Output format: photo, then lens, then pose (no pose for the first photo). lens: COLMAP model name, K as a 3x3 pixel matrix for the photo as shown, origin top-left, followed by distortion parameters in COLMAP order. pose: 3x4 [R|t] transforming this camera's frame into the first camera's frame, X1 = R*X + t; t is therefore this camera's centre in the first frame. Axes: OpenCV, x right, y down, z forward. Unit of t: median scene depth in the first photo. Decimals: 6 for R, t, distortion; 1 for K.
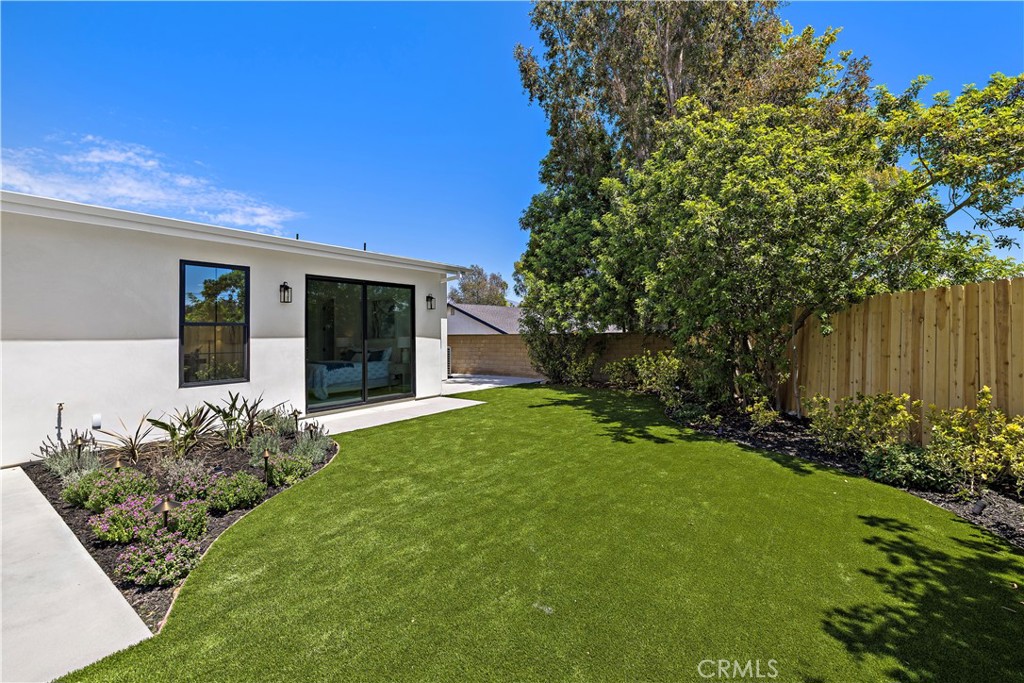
lens RADIAL K [[443.0, 0, 516.8], [0, 443.0, 324.2], [0, 0, 1]] dist [0.006967, -0.000051]
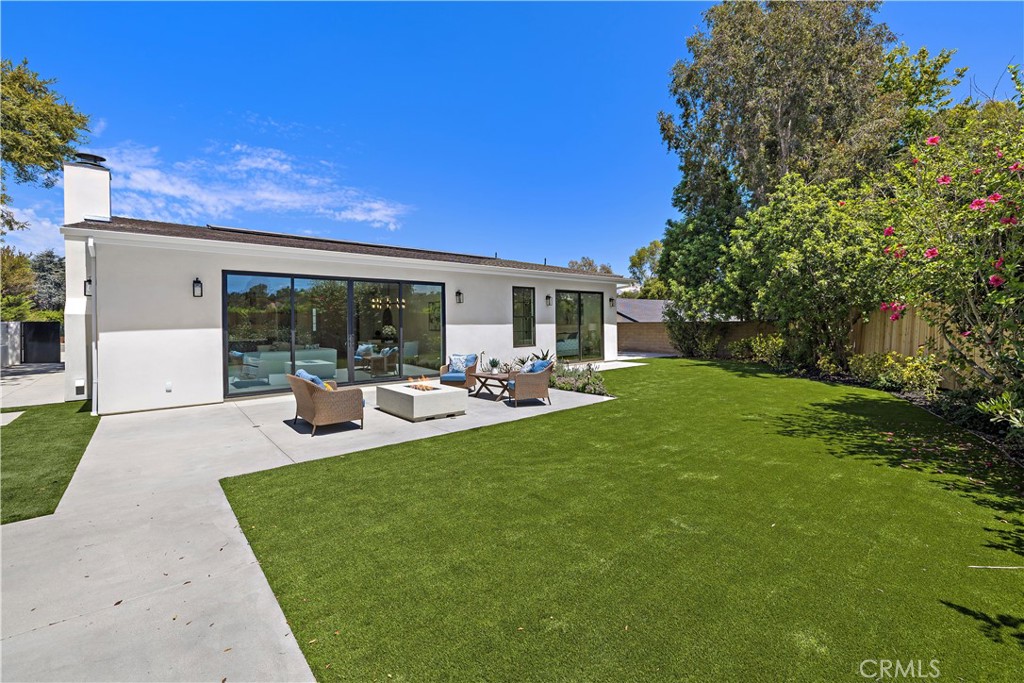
lens RADIAL K [[443.0, 0, 525.6], [0, 443.0, 321.9], [0, 0, 1]] dist [0.006967, -0.000051]
pose [[0.979476, 0.004383, -0.201513, -0.205066], [0.000725, 0.999680, 0.025267, -0.020587], [0.201560, -0.024895, 0.979160, -0.725194]]
